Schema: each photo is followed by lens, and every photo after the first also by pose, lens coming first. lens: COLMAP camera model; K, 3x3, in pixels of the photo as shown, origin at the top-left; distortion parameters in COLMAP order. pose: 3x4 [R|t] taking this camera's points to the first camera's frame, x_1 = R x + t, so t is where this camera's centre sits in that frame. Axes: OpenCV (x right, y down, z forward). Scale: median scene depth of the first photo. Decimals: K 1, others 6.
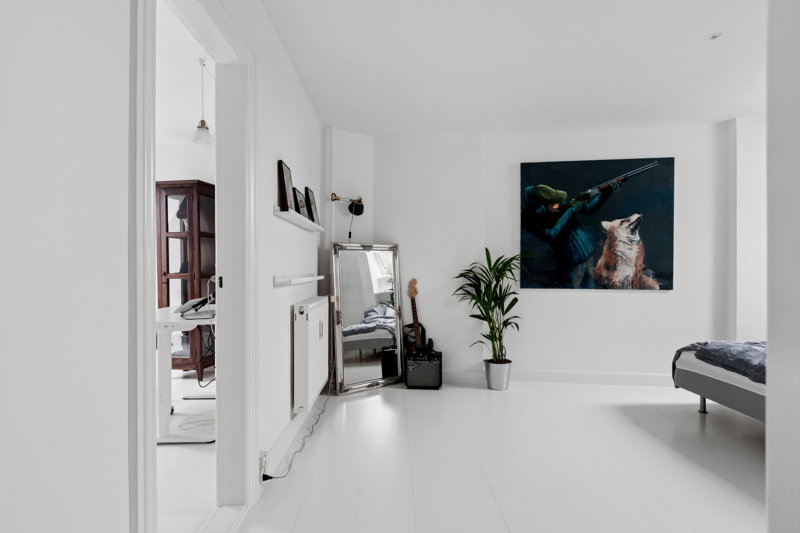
lens RADIAL K [[424.9, 0, 402.4], [0, 424.9, 269.1], [0, 0, 1]] dist [0.007369, -0.007407]
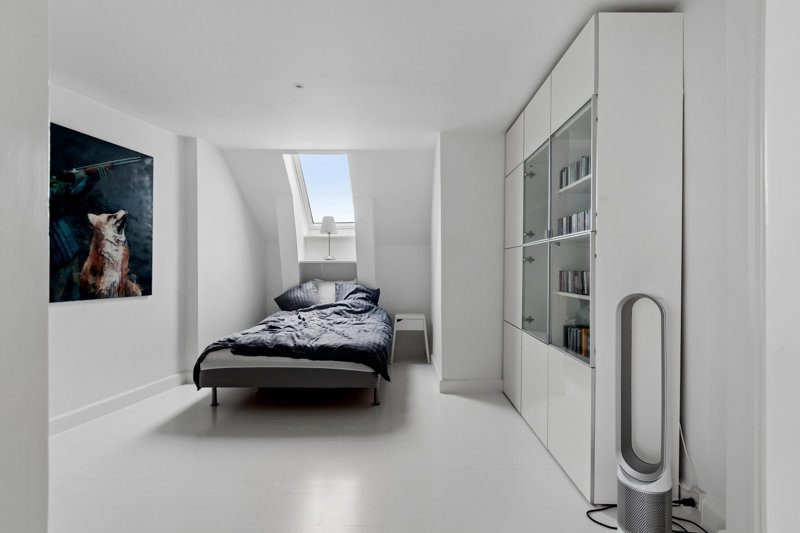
lens RADIAL K [[424.9, 0, 401.1], [0, 424.9, 269.0], [0, 0, 1]] dist [0.007369, -0.007407]
pose [[0.007395, -0.001131, 0.999972, -0.313787], [-0.000996, 0.999999, 0.001138, -0.011348], [-0.999972, -0.001005, 0.007394, 0.420647]]
